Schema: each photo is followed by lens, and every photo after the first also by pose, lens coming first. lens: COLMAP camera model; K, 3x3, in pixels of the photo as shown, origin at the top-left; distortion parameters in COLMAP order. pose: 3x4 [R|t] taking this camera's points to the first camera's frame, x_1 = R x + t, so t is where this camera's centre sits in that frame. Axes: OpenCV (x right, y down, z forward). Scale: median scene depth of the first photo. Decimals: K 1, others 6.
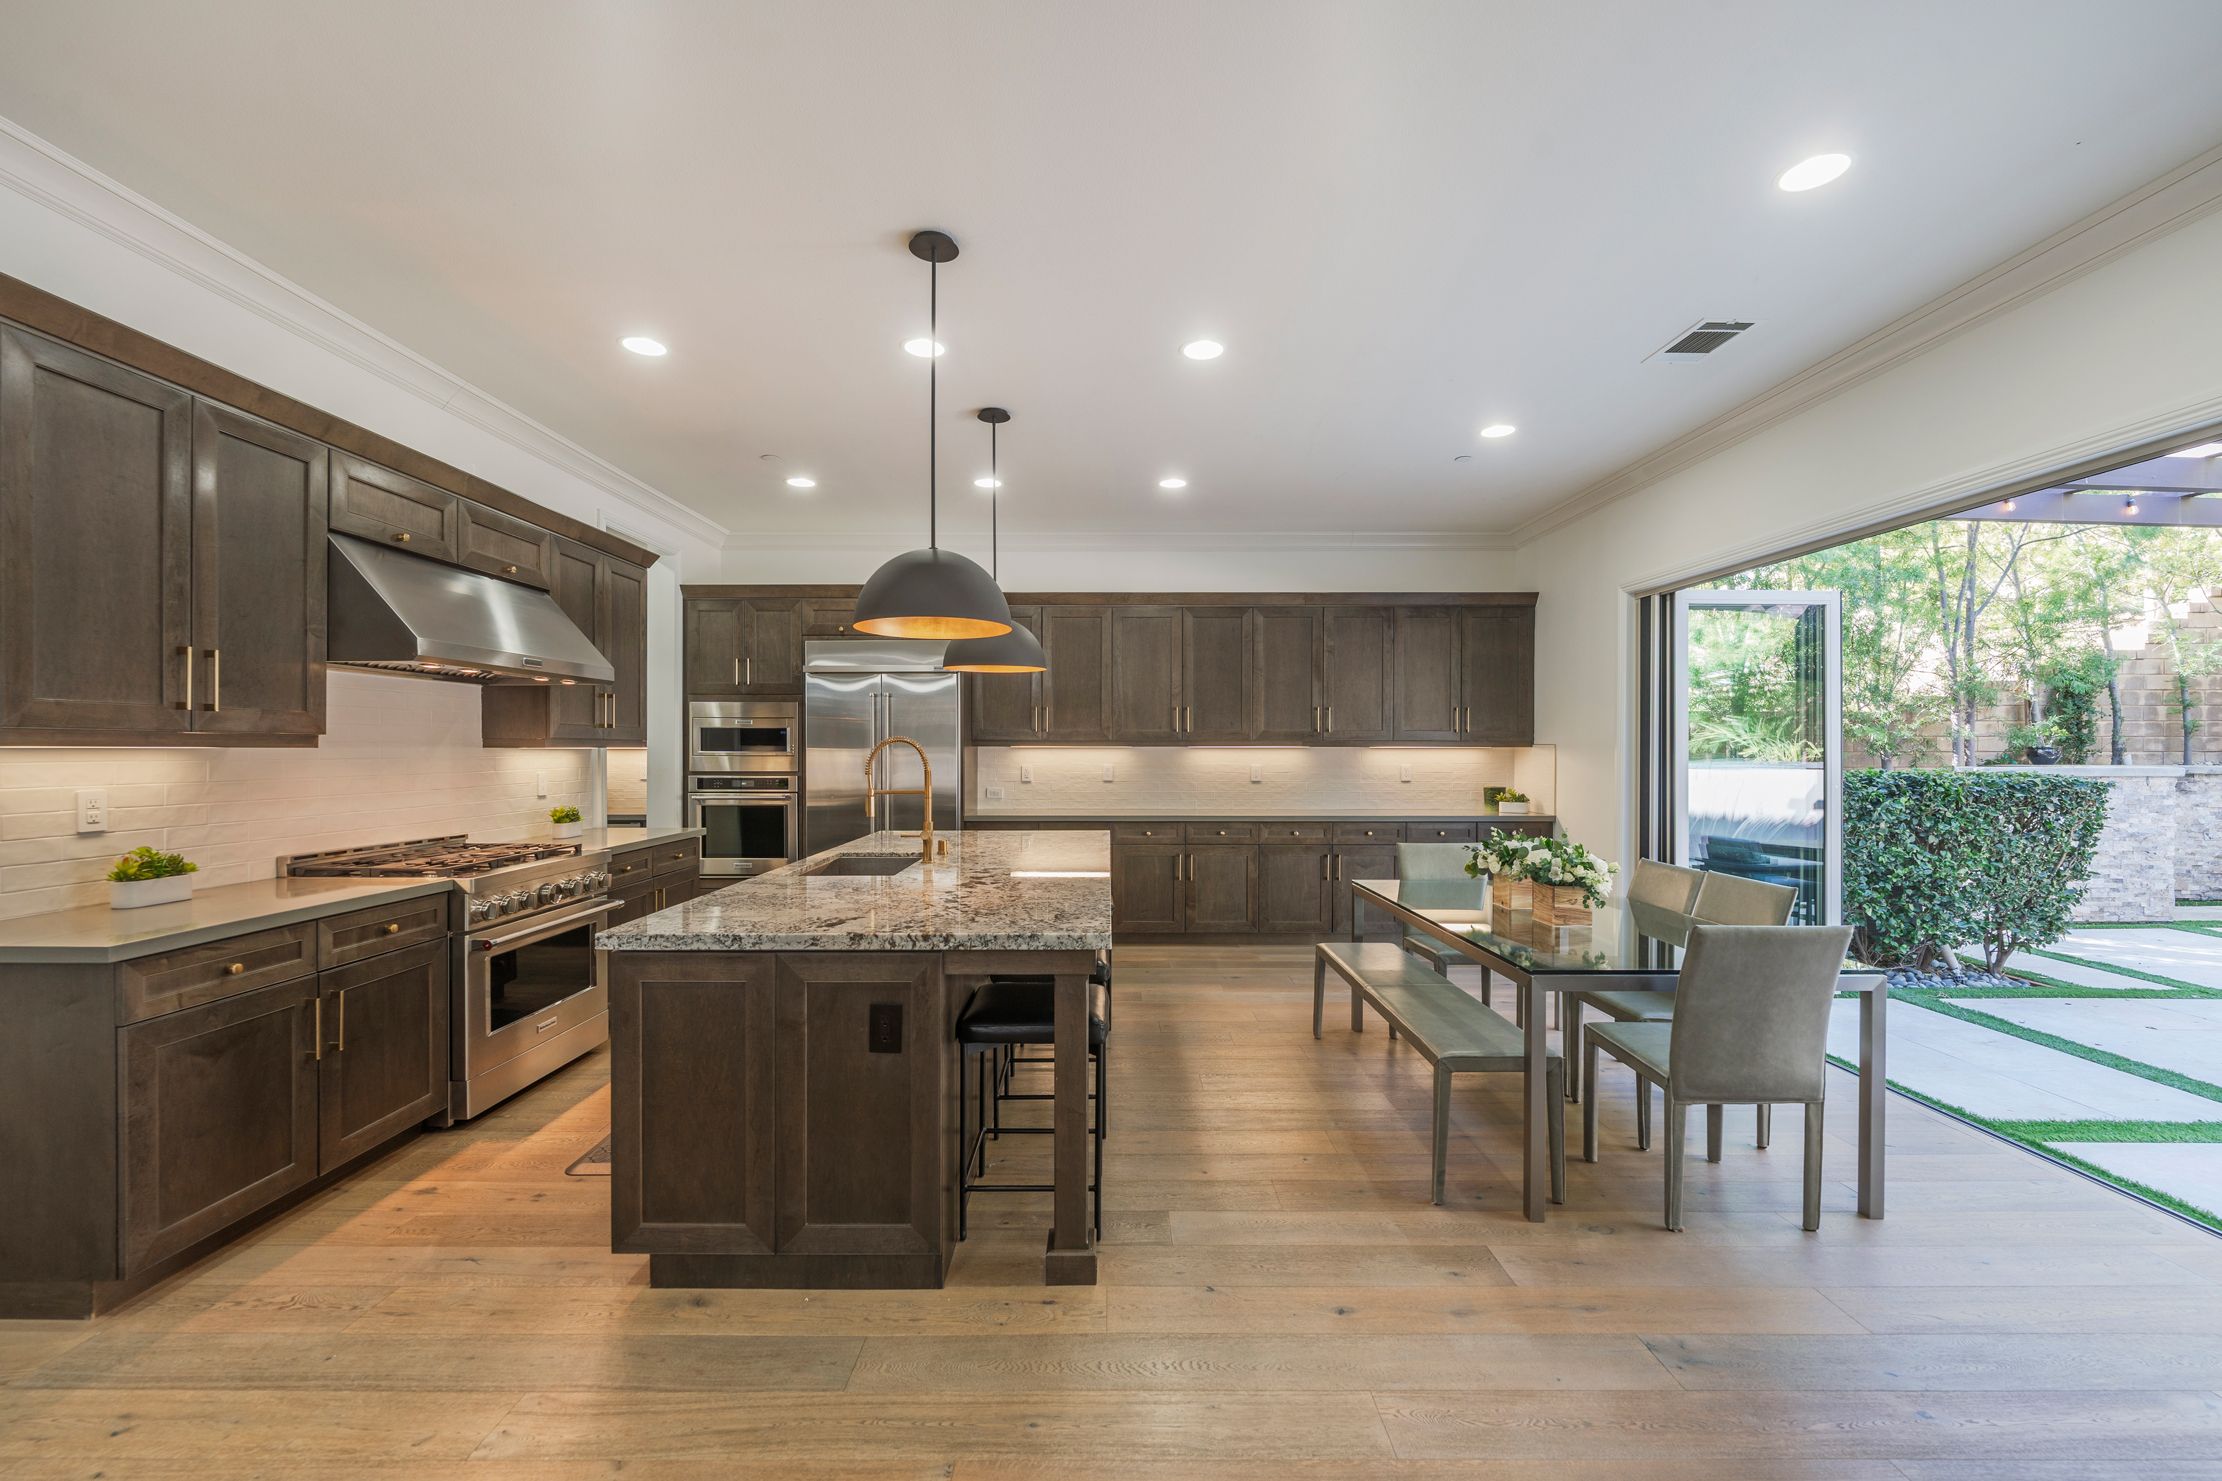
lens RADIAL K [[899.4, 0, 1111.1], [0, 899.4, 748.6], [0, 0, 1]] dist [-0.003851, -0.000289]
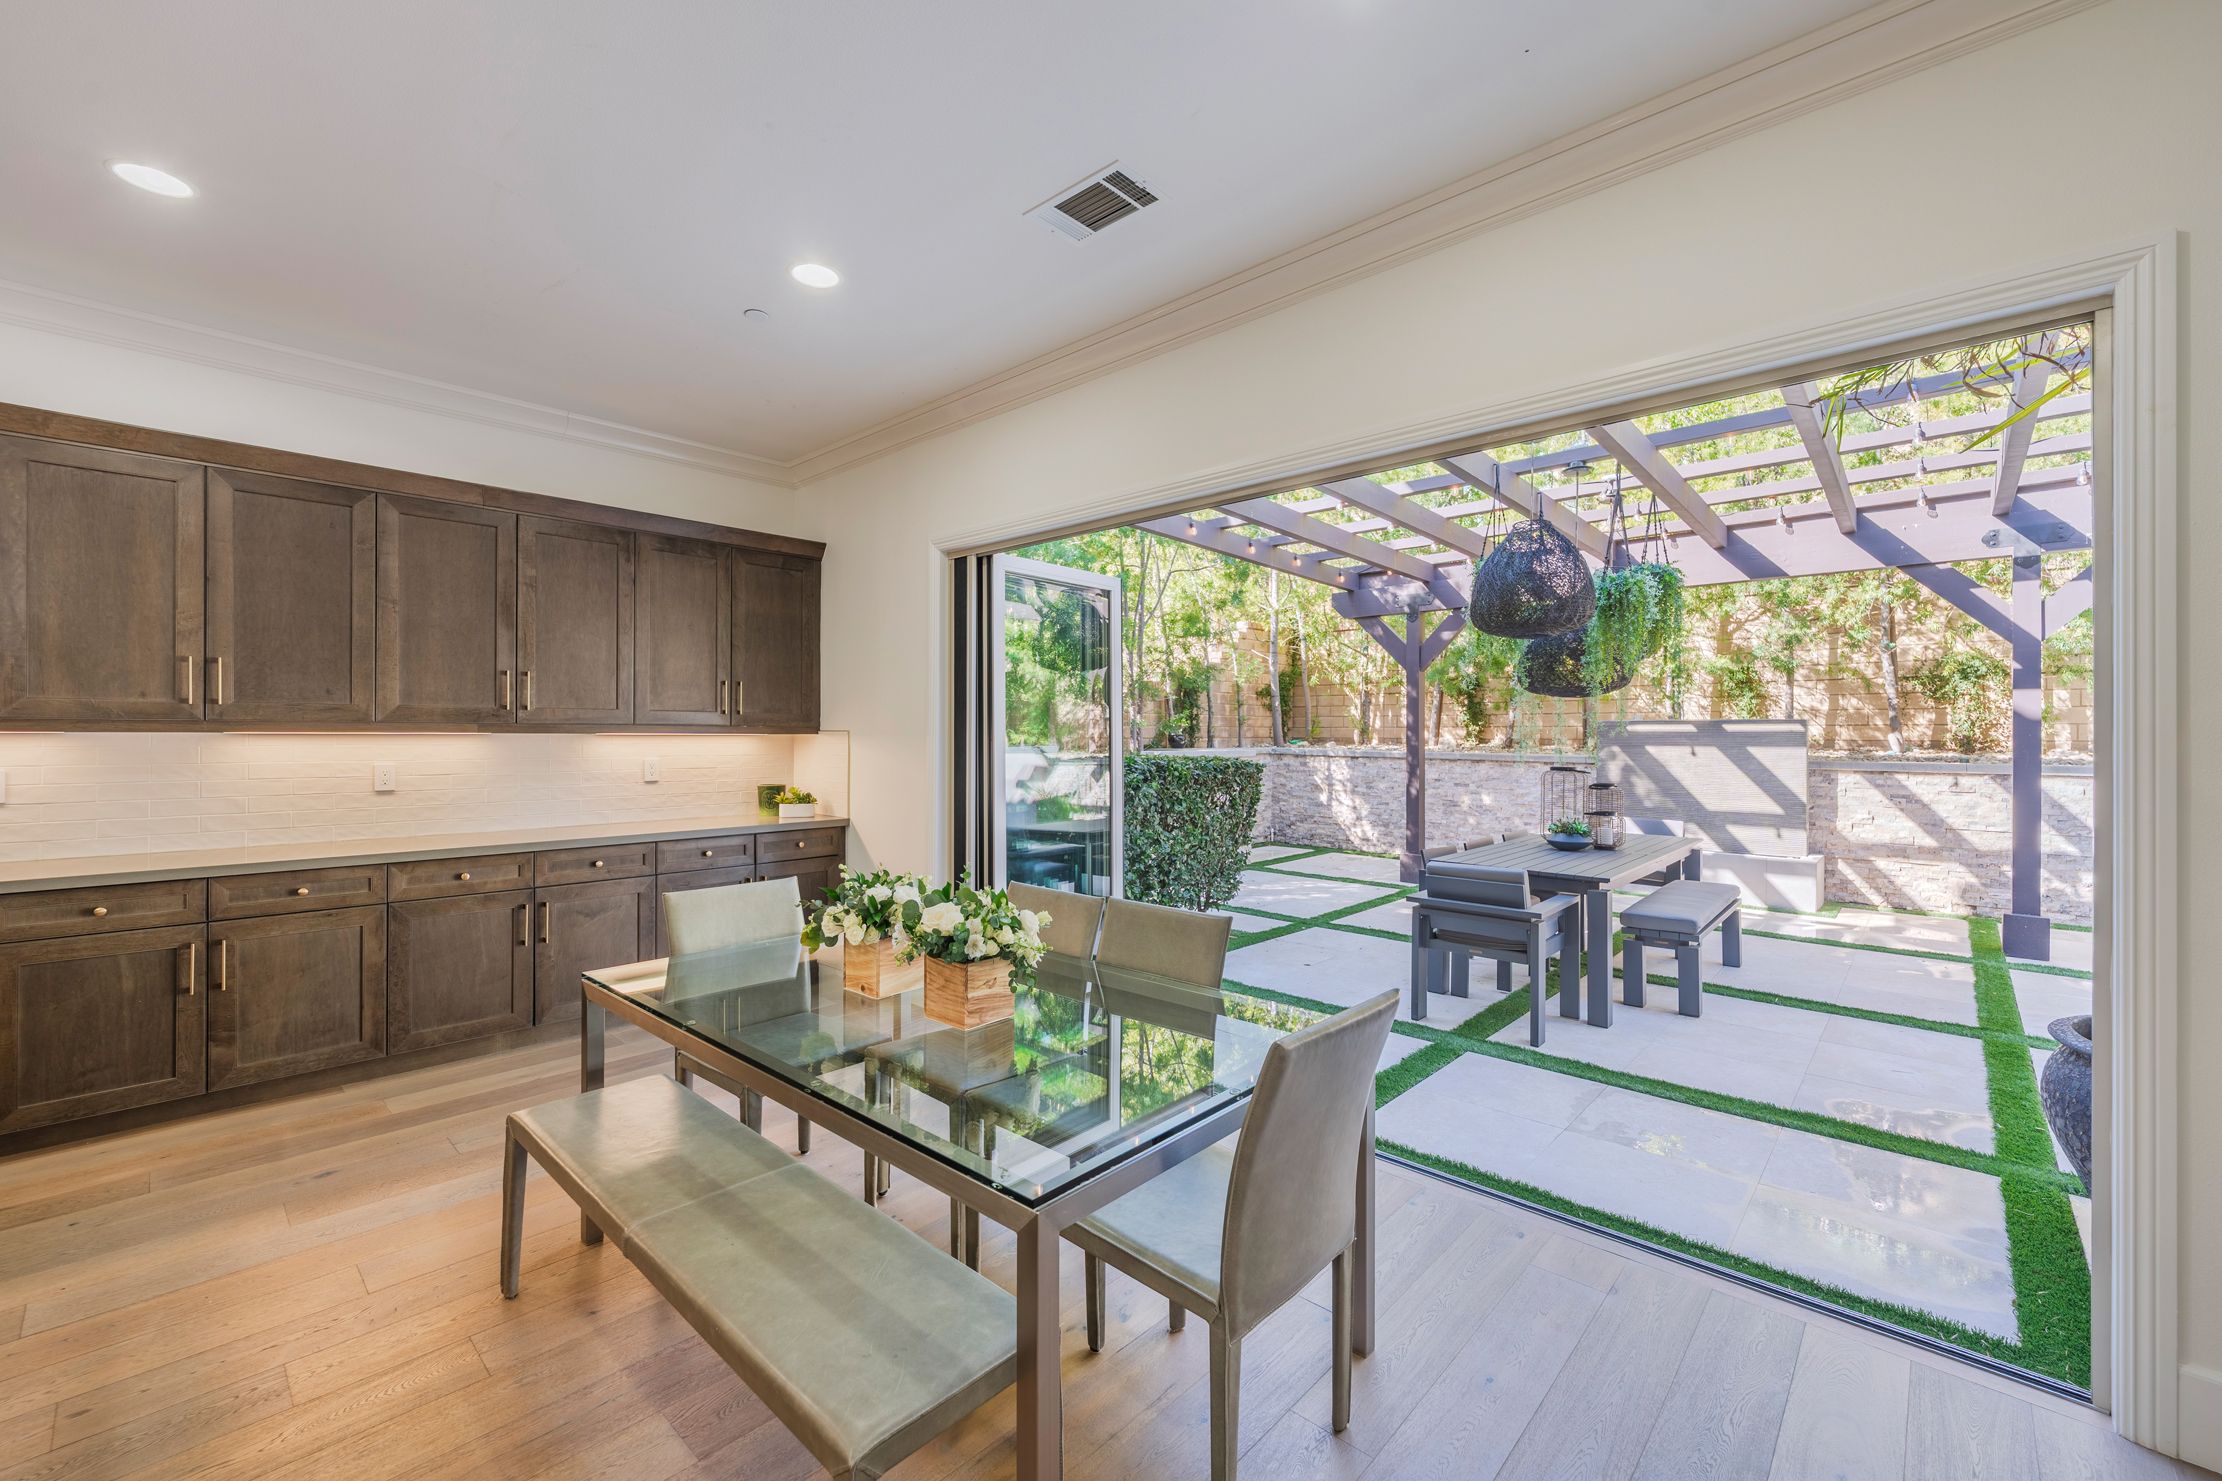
lens RADIAL K [[899.4, 0, 1111.0], [0, 899.4, 735.8], [0, 0, 1]] dist [-0.003851, -0.000289]
pose [[0.681825, 0.000128, 0.731515, 0.060132], [-0.000650, 1.000000, 0.000430, -0.000783], [-0.731515, -0.000769, 0.681825, 0.269393]]
